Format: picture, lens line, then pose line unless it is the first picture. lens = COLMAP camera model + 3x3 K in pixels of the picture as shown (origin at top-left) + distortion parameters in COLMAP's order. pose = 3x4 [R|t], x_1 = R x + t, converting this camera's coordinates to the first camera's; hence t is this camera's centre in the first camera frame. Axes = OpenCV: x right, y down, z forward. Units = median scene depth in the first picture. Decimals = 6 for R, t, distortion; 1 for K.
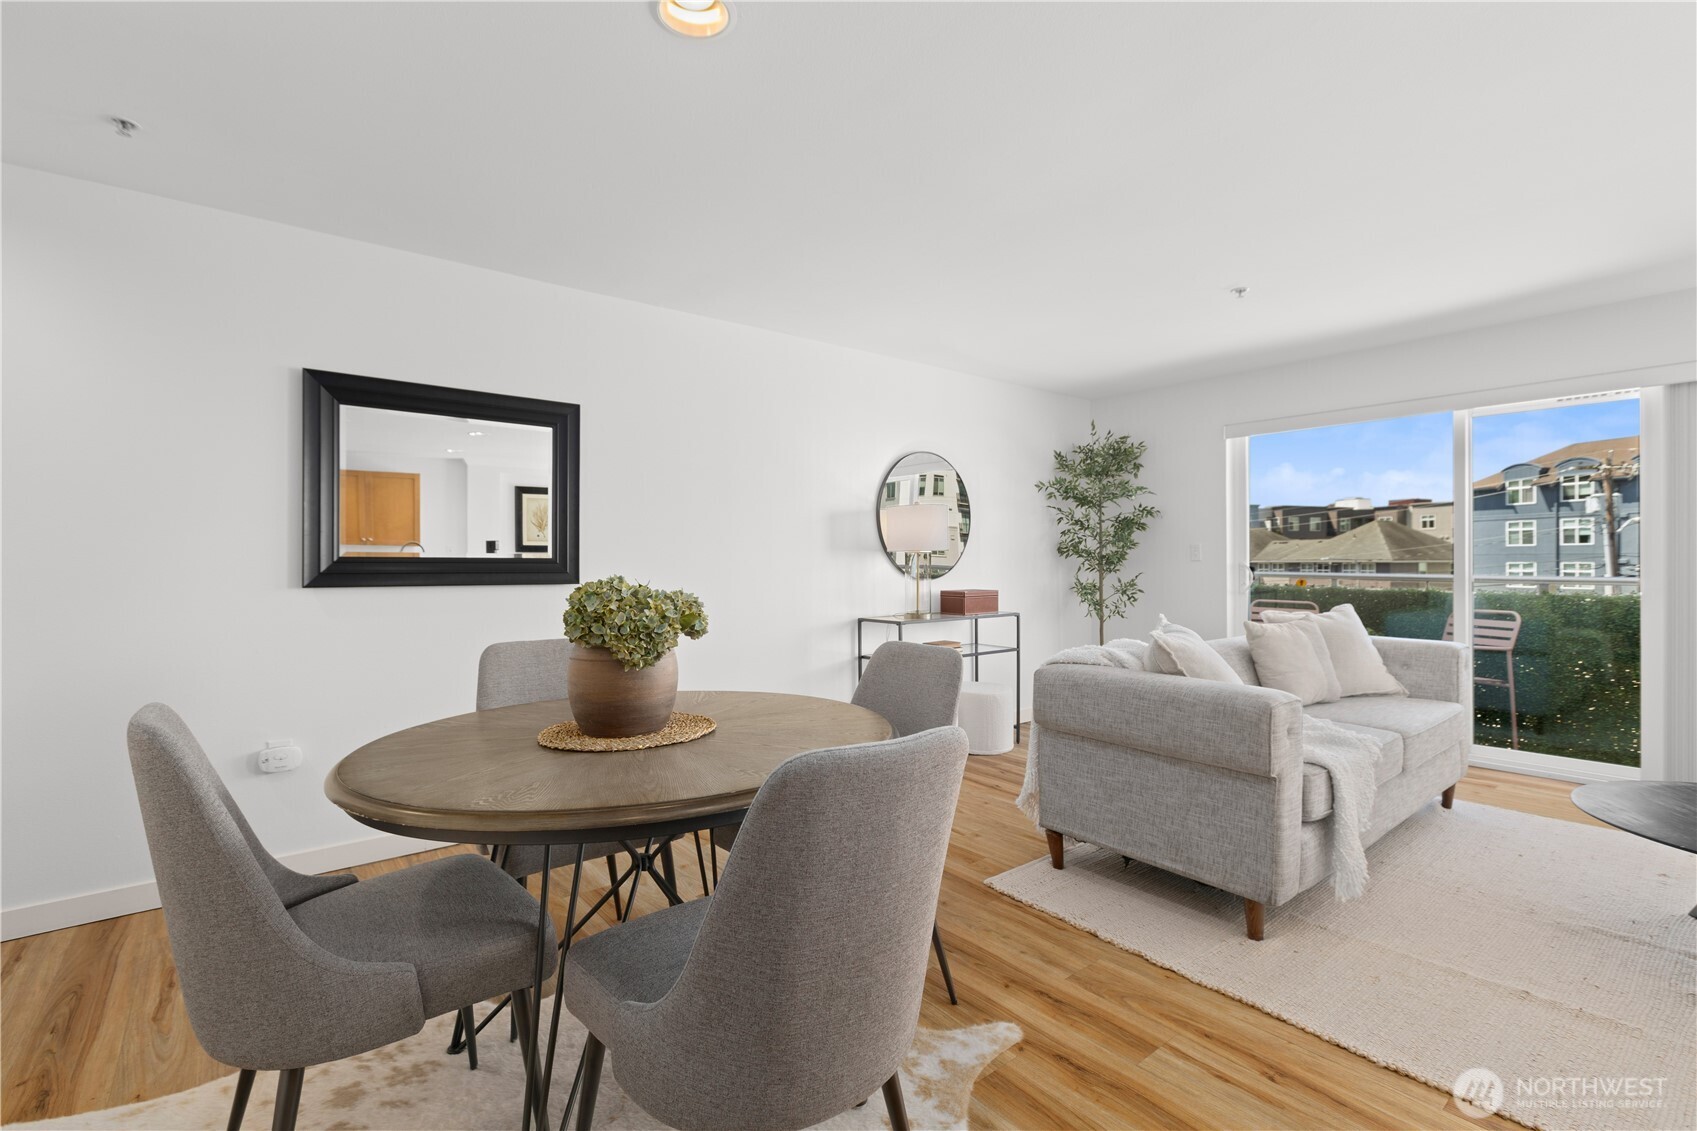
lens RADIAL K [[720.5, 0, 925.1], [0, 720.5, 572.3], [0, 0, 1]] dist [0.000664, 0.000146]
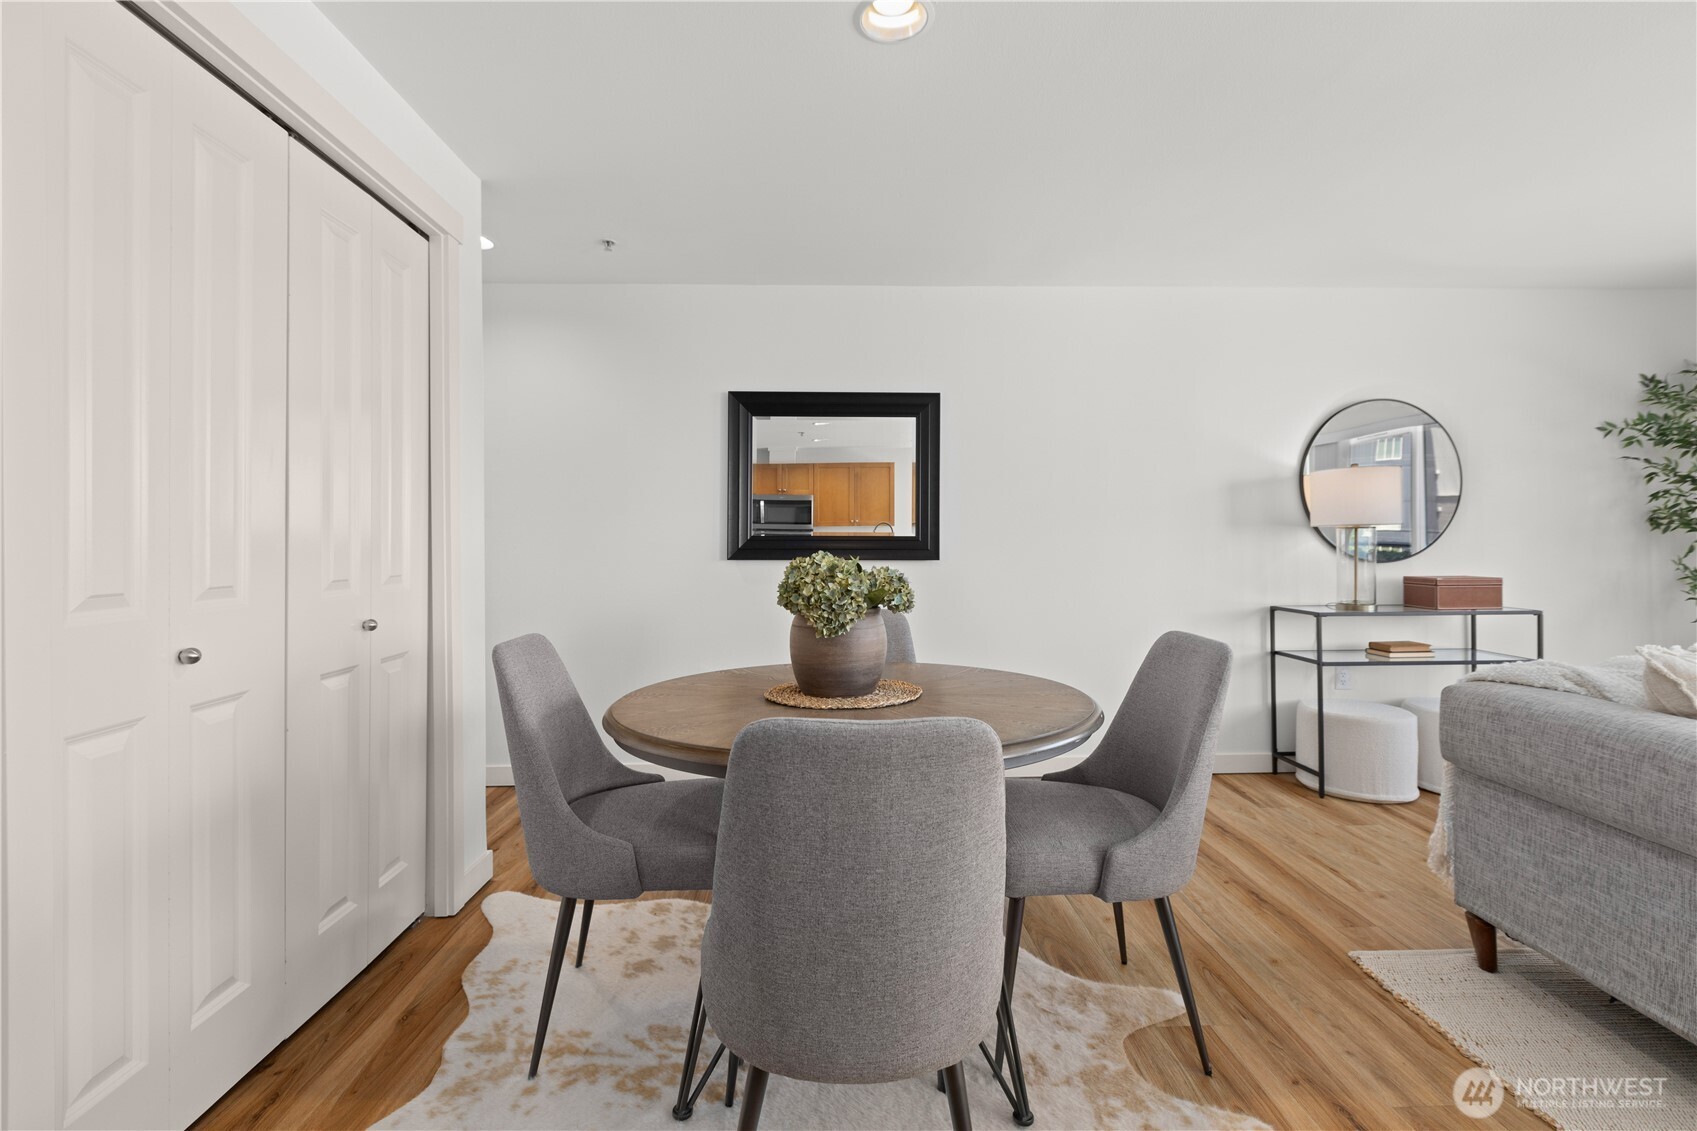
lens RADIAL K [[751.3, 0, 857.7], [0, 751.3, 547.6], [0, 0, 1]] dist [-0.000421, -0.000316]
pose [[0.809746, 0.004535, -0.586764, 0.138374], [-0.006753, 0.999976, -0.001591, -0.000358], [0.586742, 0.005251, 0.809757, 0.040913]]
